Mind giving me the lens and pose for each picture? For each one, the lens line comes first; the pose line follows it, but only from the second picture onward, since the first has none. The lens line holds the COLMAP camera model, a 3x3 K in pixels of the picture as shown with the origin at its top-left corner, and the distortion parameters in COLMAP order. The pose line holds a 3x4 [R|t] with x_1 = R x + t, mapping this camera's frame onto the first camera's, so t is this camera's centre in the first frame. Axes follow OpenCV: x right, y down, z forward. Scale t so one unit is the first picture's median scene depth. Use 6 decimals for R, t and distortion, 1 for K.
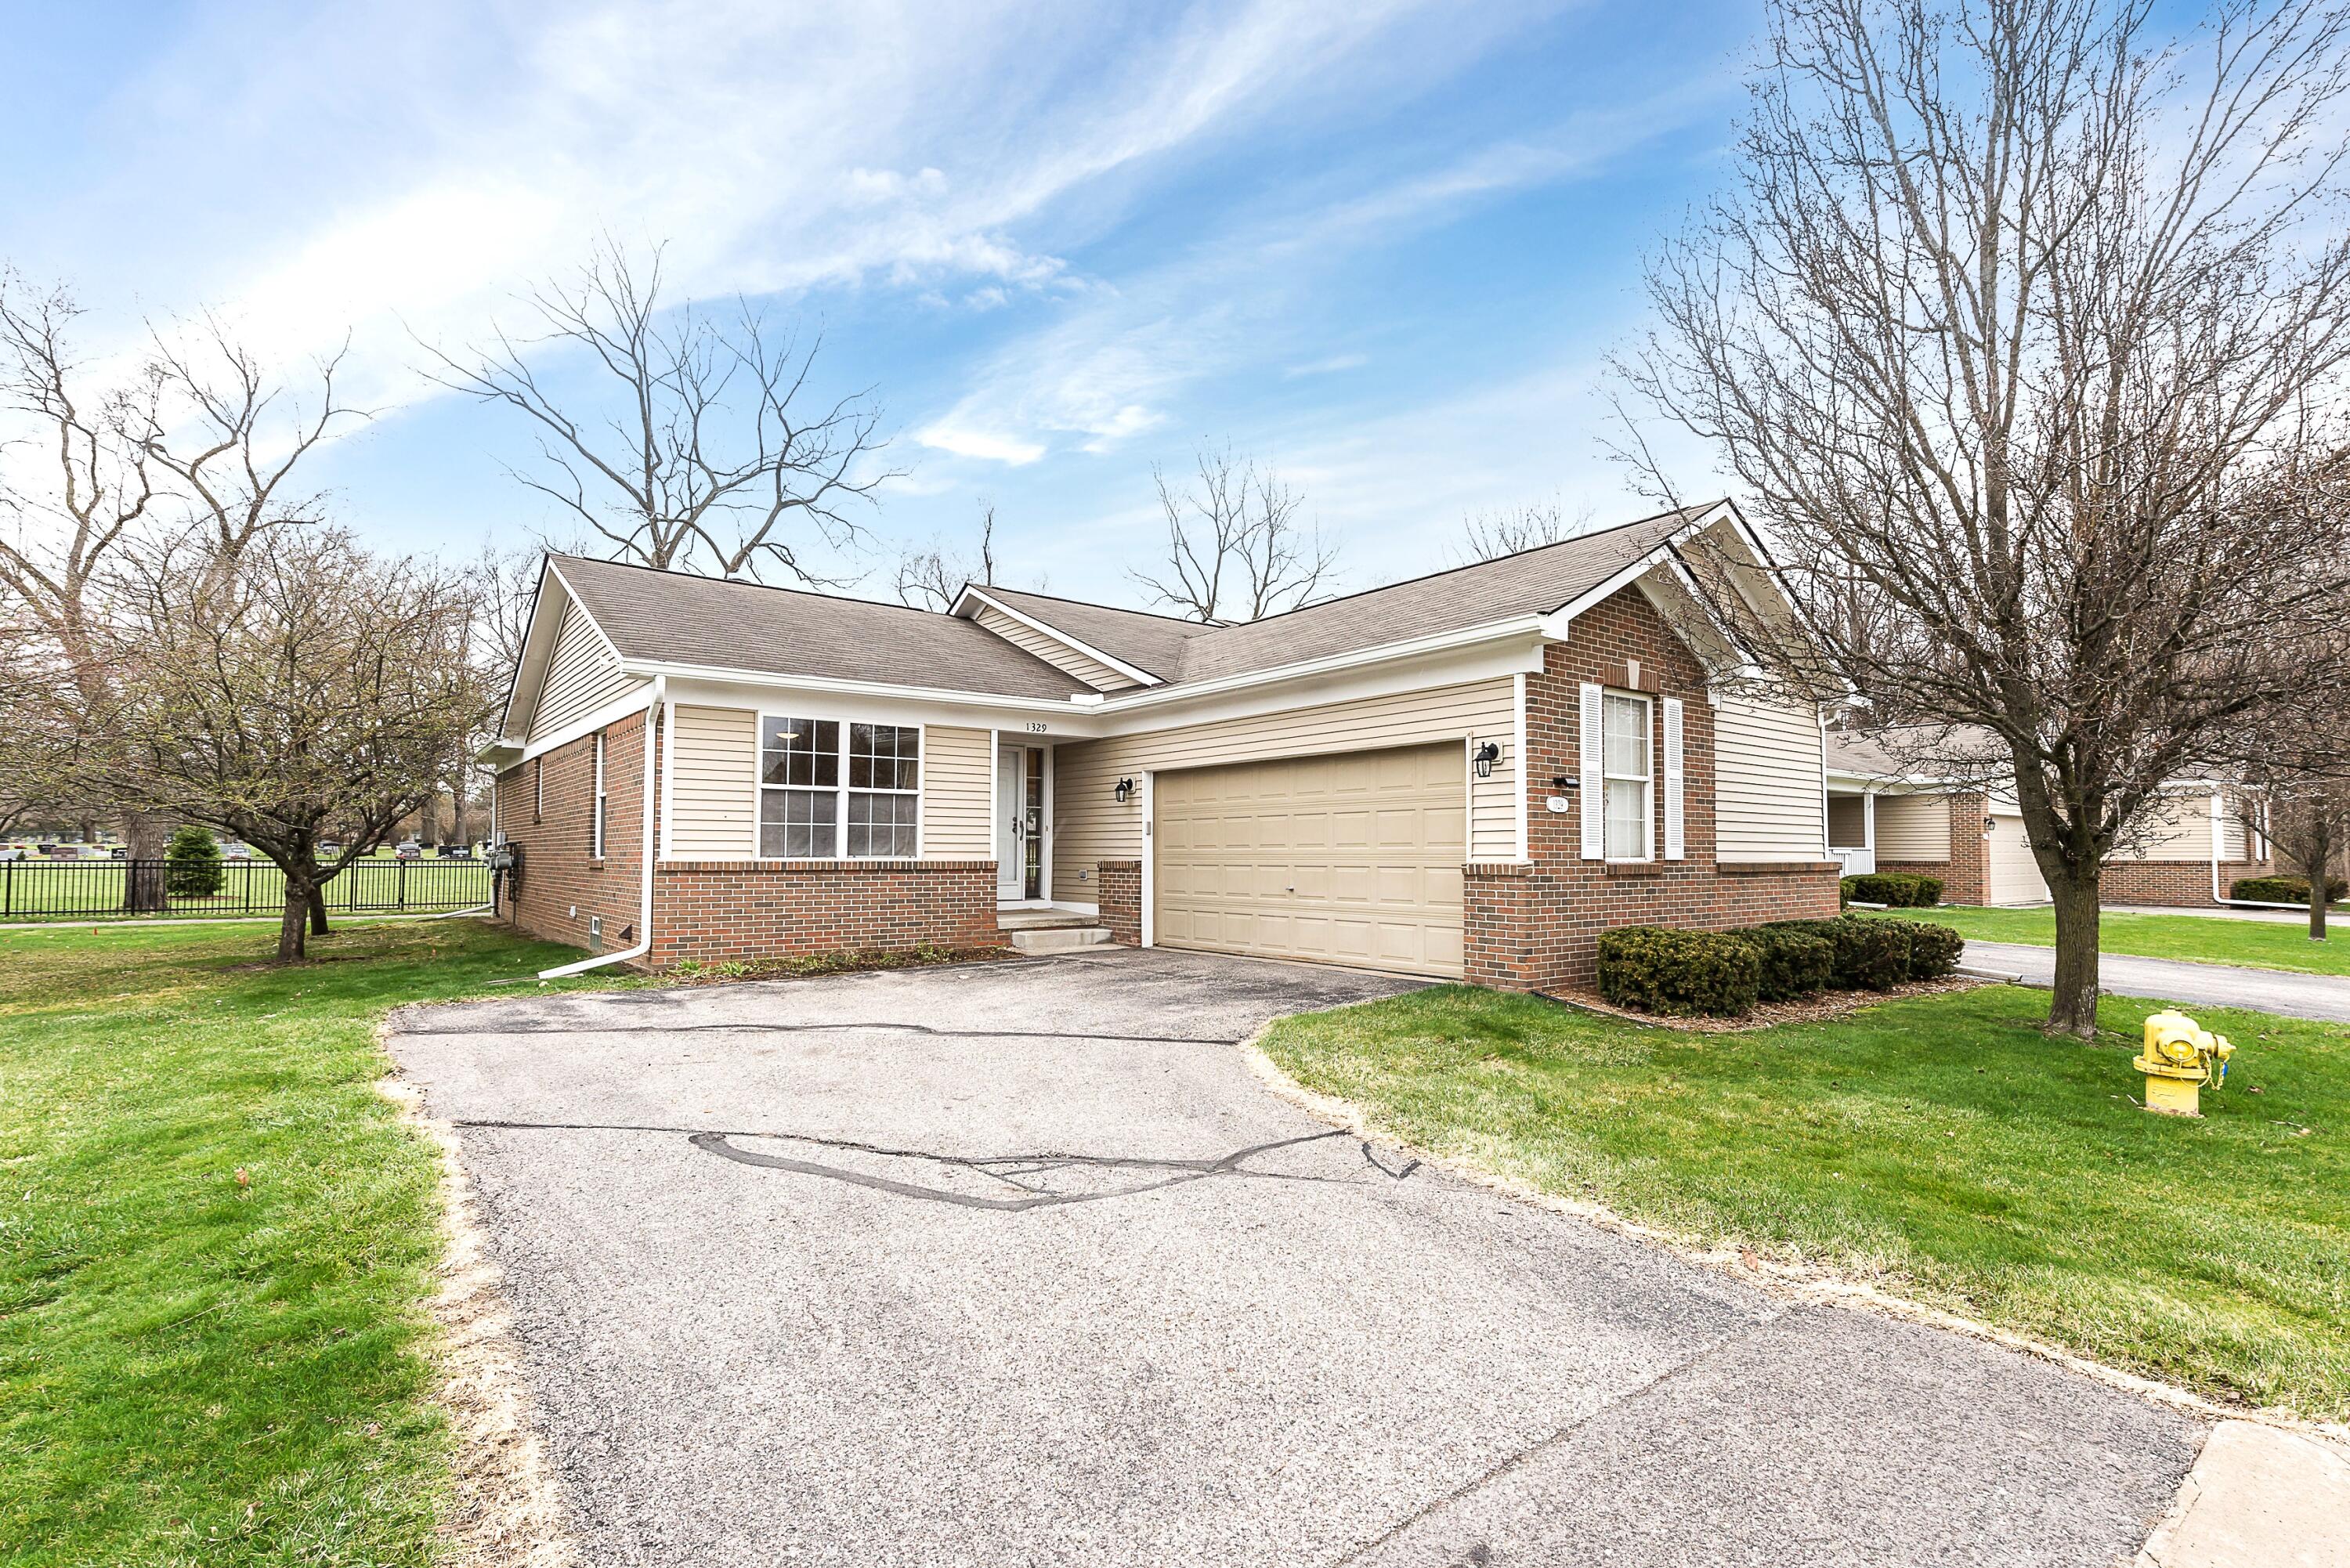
lens RADIAL K [[1103.4, 0, 1175.0], [0, 1103.4, 784.0], [0, 0, 1]] dist [-0.000148, -0.000017]
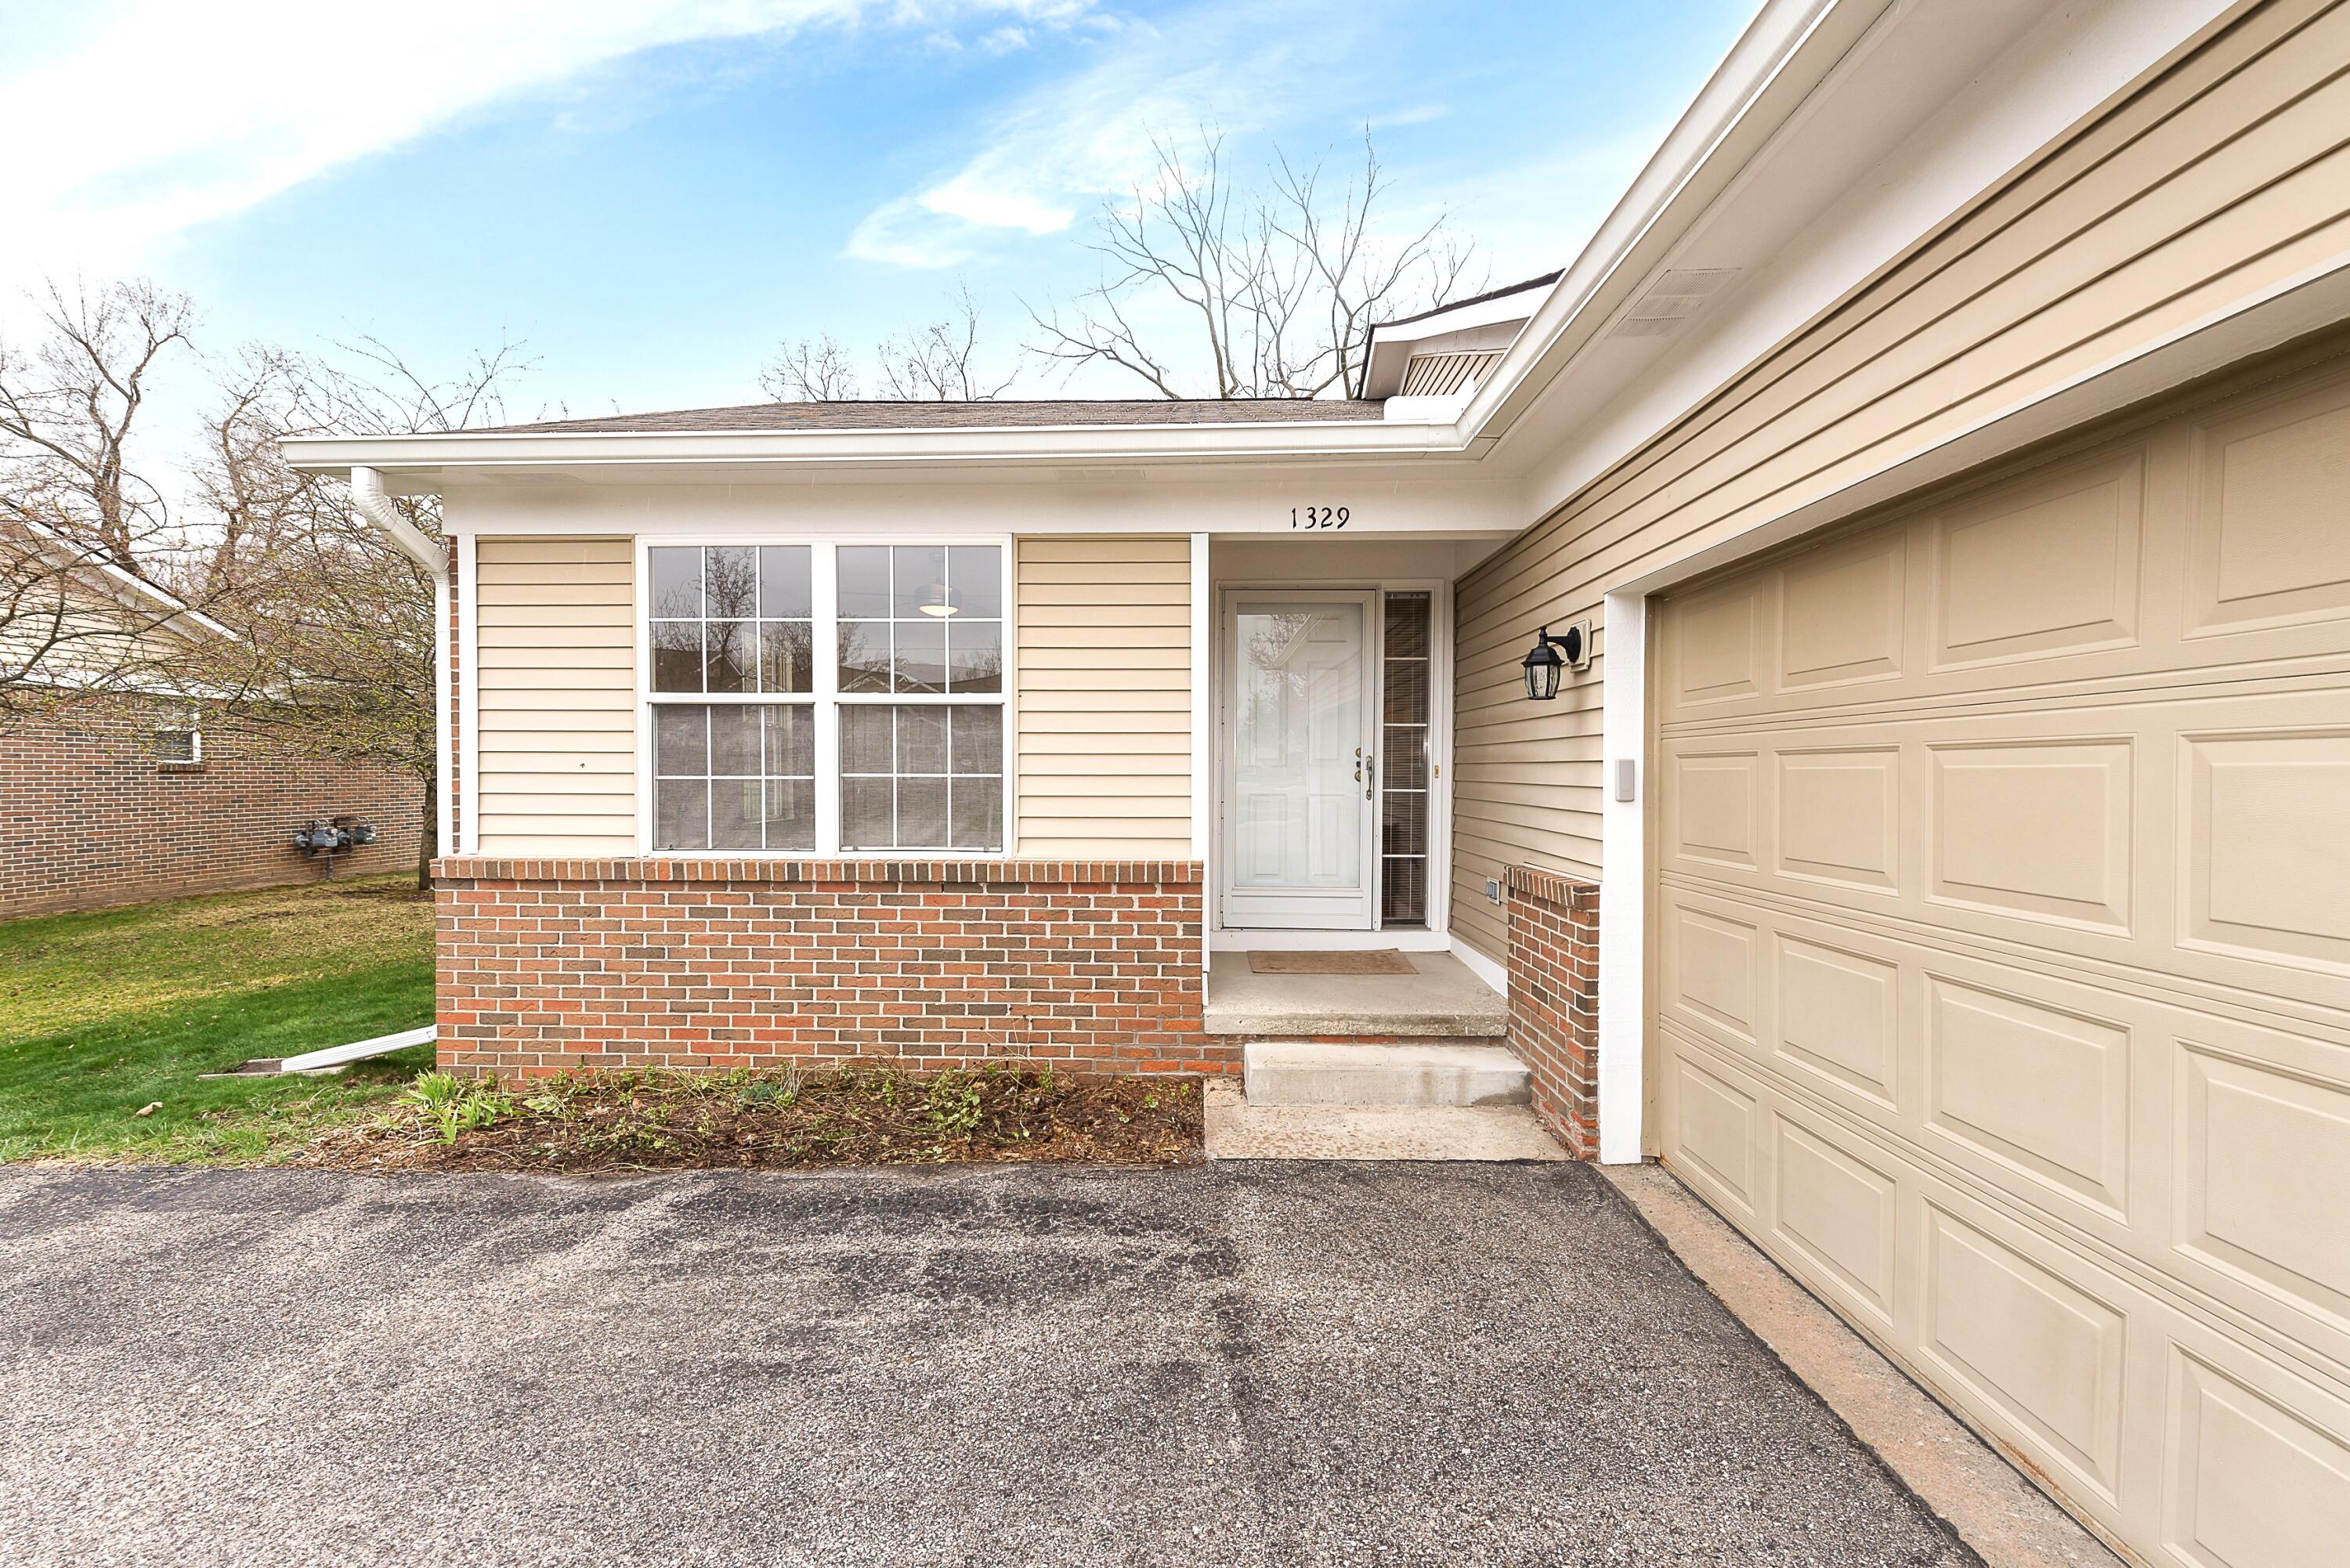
lens RADIAL K [[936.2, 0, 1175.0], [0, 936.2, 784.0], [0, 0, 1]] dist [0.001090, 0.000081]
pose [[0.780329, 0.007155, -0.625328, 0.042766], [0.041122, 0.997183, 0.062725, 0.020315], [0.624016, -0.074661, 0.777837, 0.748676]]
